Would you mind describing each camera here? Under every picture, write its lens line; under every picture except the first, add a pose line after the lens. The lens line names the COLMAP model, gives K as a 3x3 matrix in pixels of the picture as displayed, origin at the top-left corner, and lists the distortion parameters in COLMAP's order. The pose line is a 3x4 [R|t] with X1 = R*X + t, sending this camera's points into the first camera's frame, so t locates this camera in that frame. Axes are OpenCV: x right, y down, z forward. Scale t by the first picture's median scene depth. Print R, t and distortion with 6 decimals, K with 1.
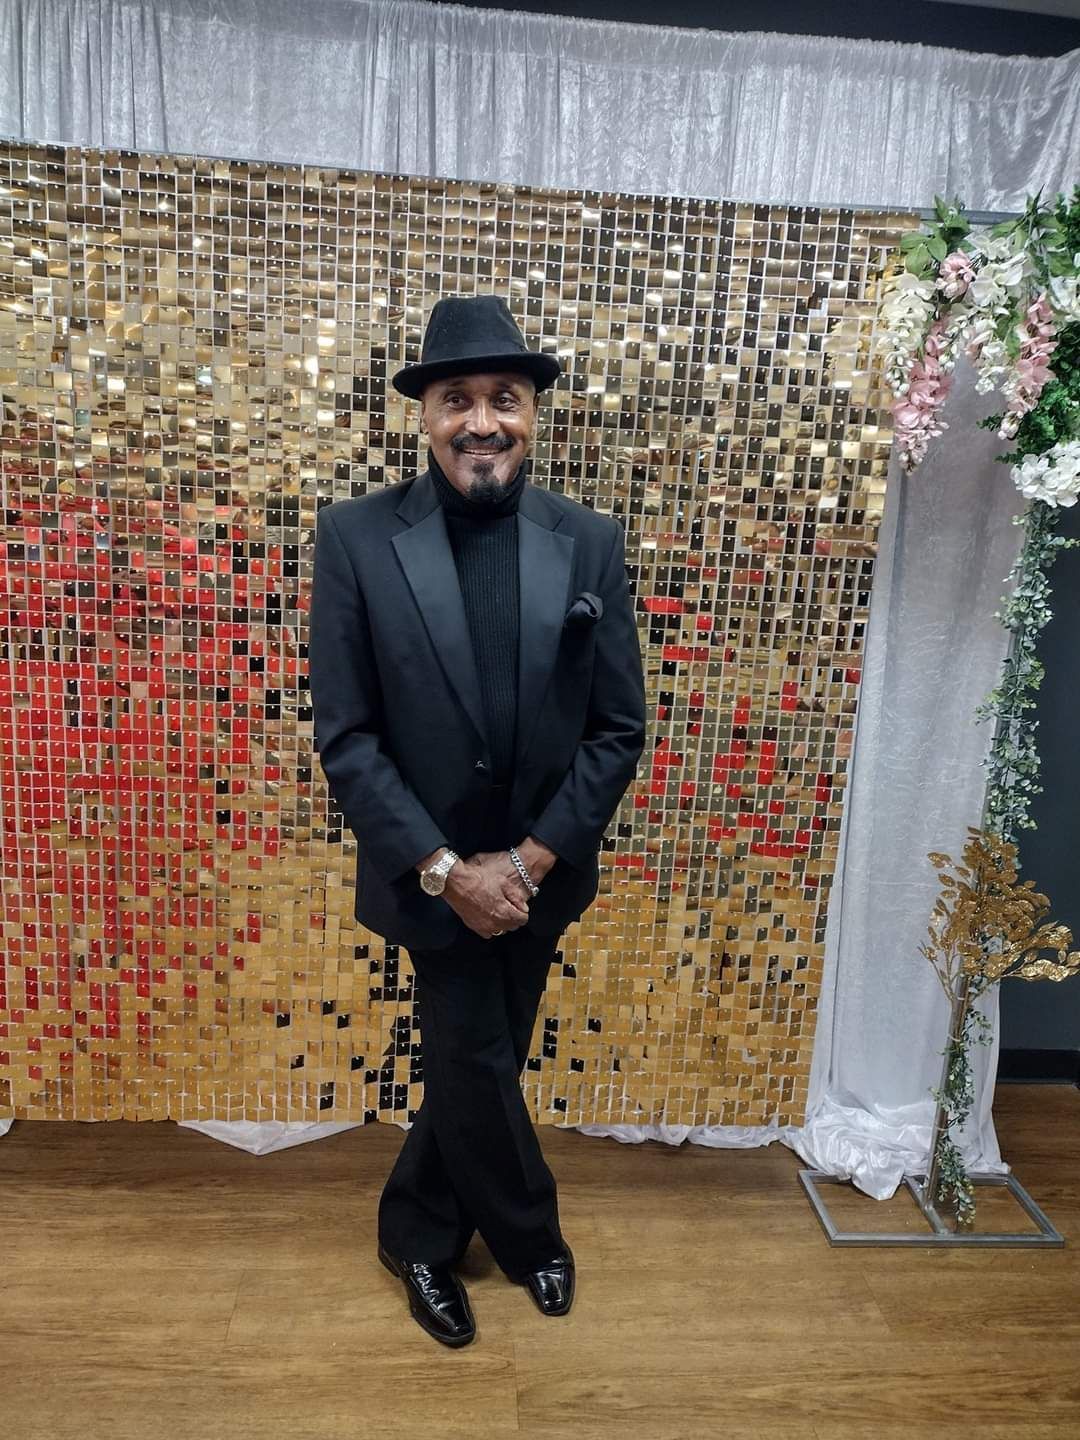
lens RADIAL K [[1076.6, 0, 544.8], [0, 1076.6, 732.5], [0, 0, 1]] dist [0.006410, -0.002482]
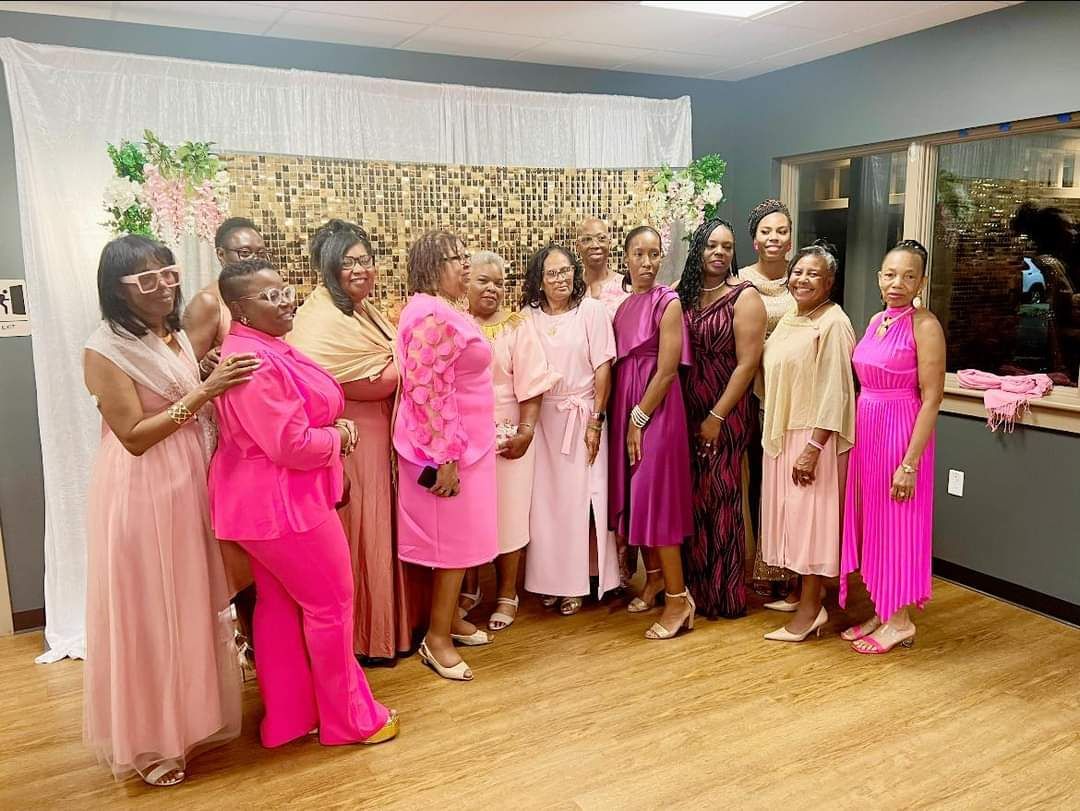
lens RADIAL K [[875.4, 0, 556.9], [0, 875.4, 436.0], [0, 0, 1]] dist [0.066214, -0.074980]
pose [[0.900795, -0.165209, 0.401591, -0.908566], [0.166420, 0.985531, 0.032144, 0.090774], [-0.401091, 0.037878, 0.915255, -0.960375]]
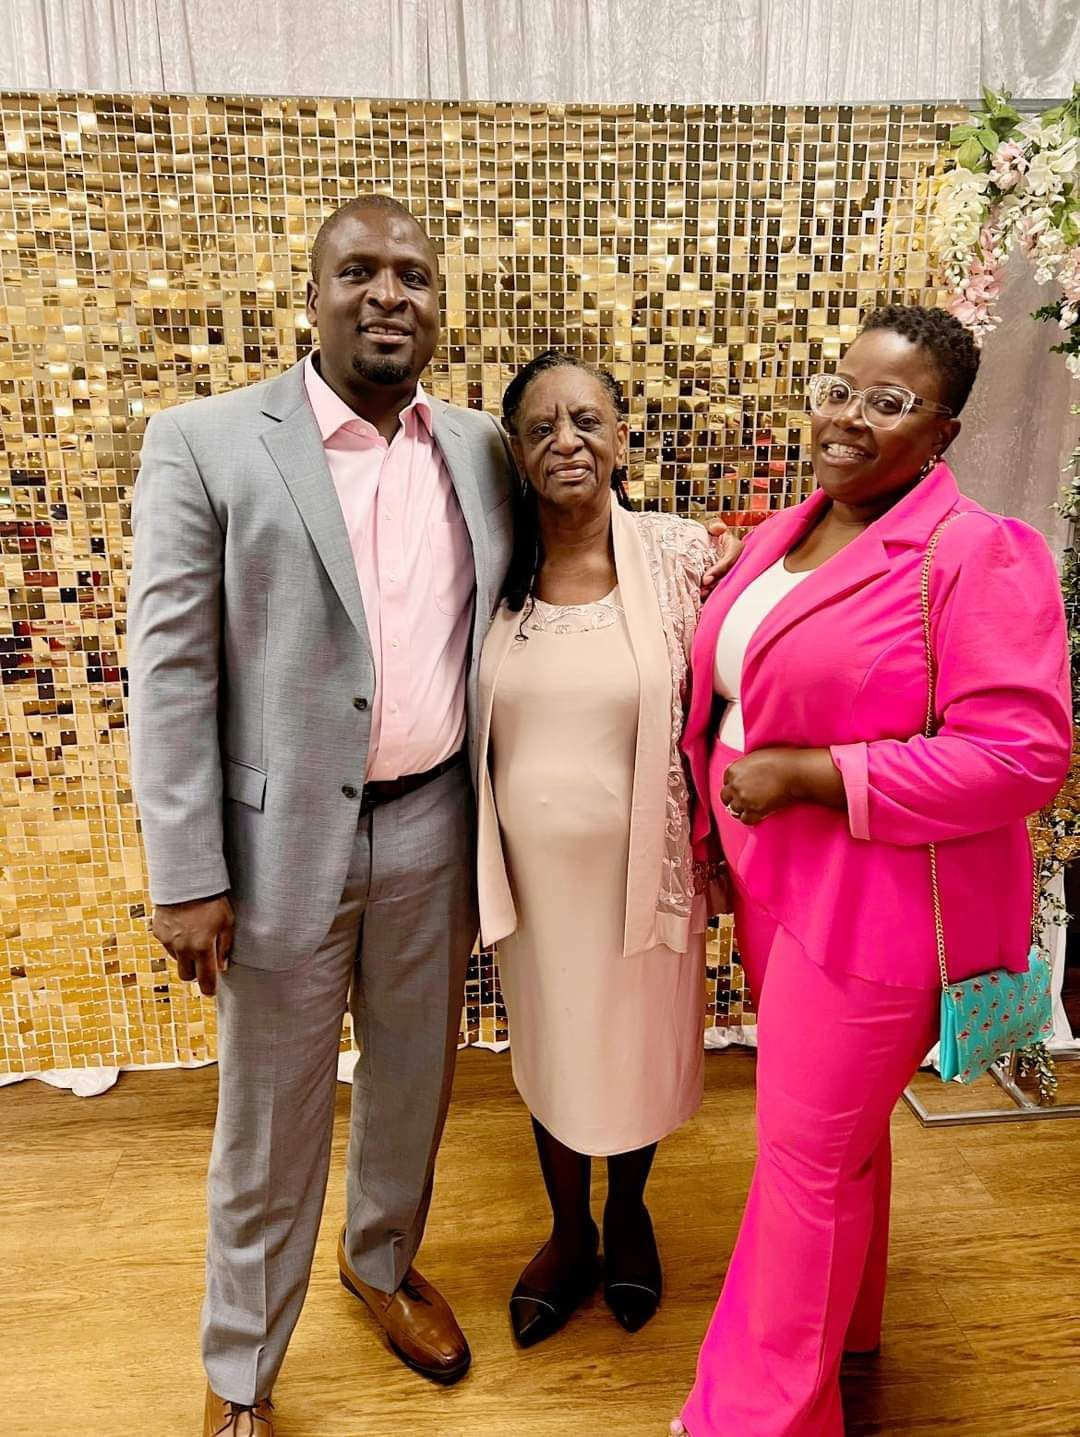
lens RADIAL K [[1075.6, 0, 538.9], [0, 1075.6, 724.7], [0, 0, 1]] dist [0.038734, -0.046321]
pose [[0.997181, -0.074427, 0.009540, -0.097952], [0.073863, 0.996018, 0.049929, 0.010579], [-0.013218, -0.049084, 0.998707, -0.024928]]
